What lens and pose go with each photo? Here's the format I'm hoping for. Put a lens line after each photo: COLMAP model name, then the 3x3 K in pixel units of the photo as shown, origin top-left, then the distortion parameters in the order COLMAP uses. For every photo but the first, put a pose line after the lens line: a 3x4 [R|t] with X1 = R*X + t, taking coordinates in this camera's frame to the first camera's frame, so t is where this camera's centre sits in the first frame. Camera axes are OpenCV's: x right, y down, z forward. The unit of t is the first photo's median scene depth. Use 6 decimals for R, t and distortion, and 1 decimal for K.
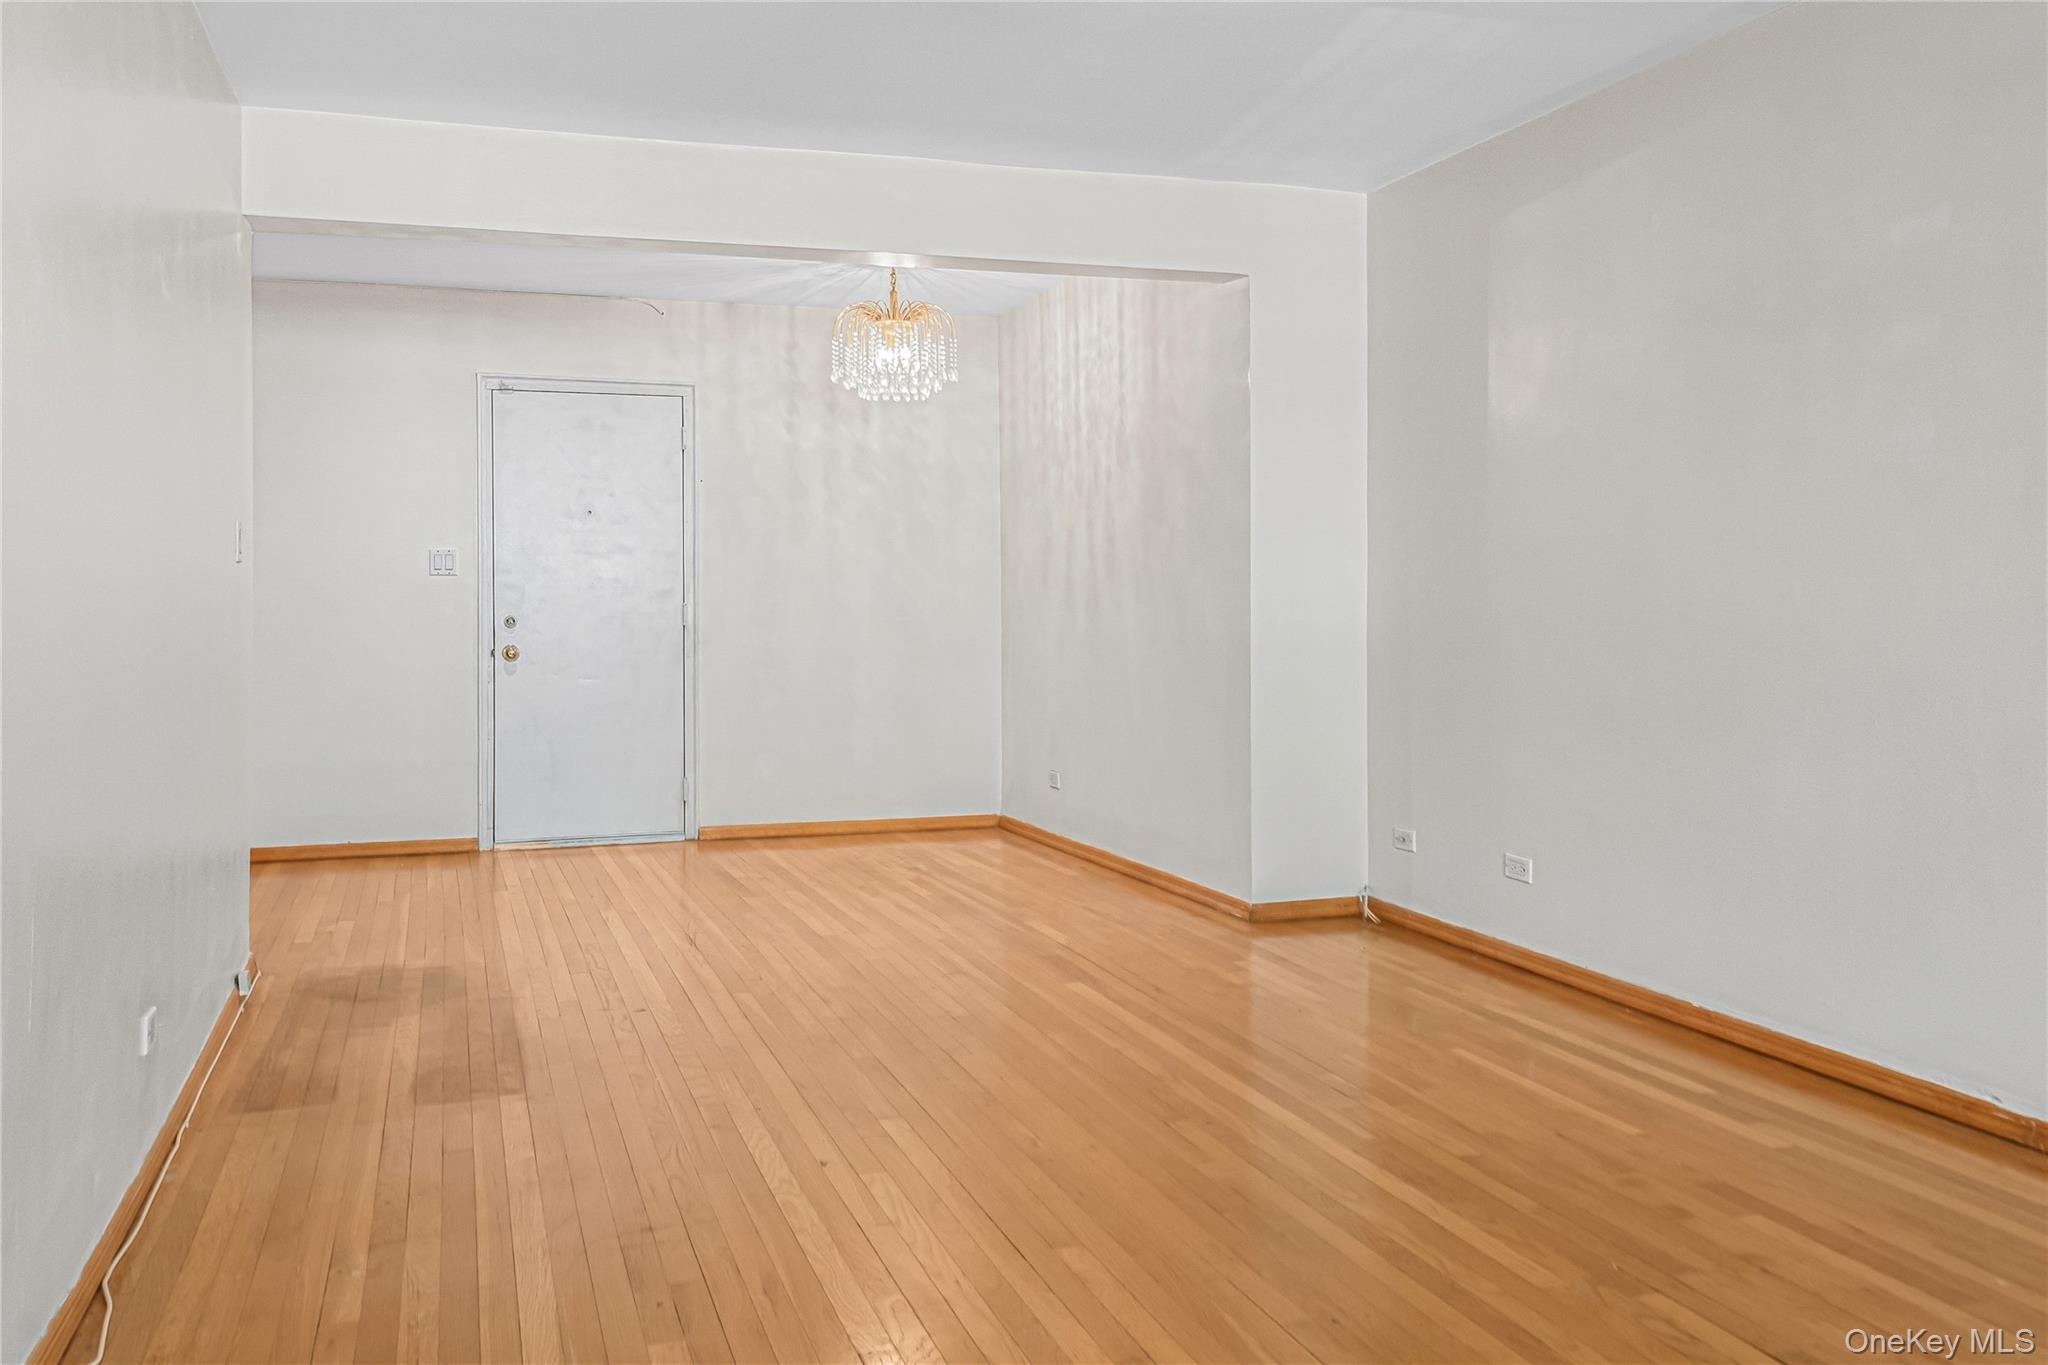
lens RADIAL K [[1585.4, 0, 881.9], [0, 1585.4, 611.5], [0, 0, 1]] dist [0.032027, 0.004564]
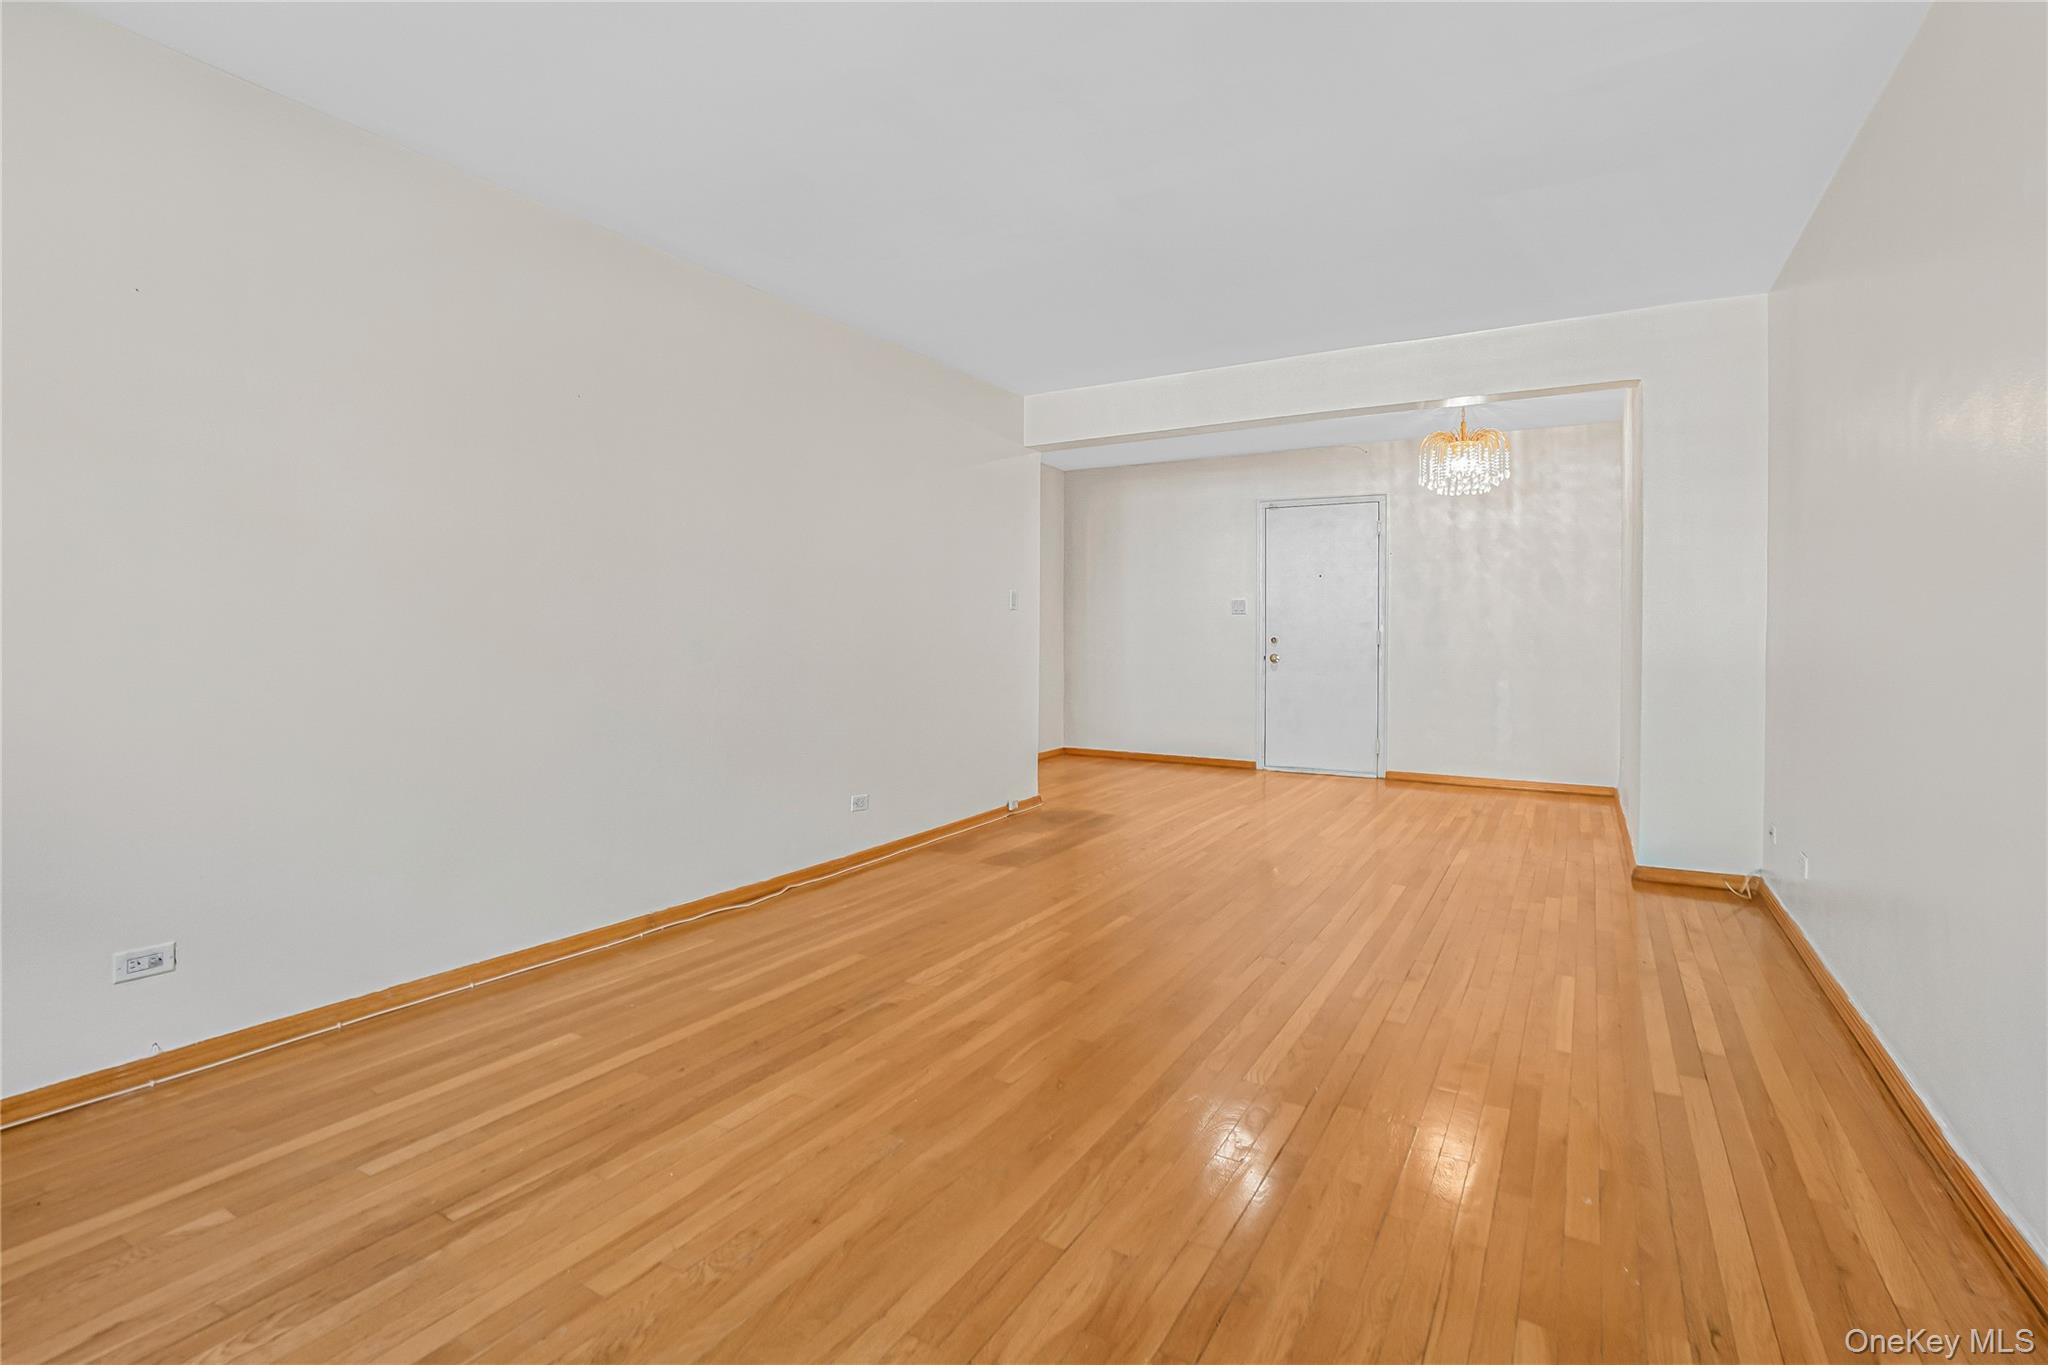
lens RADIAL K [[949.7, 0, 996.1], [0, 949.7, 634.9], [0, 0, 1]] dist [-0.044038, 0.020426]
pose [[0.678288, 0.011173, -0.734712, 0.322296], [-0.009399, 0.999935, 0.006528, -0.003568], [0.734736, 0.002478, 0.678348, 0.072874]]
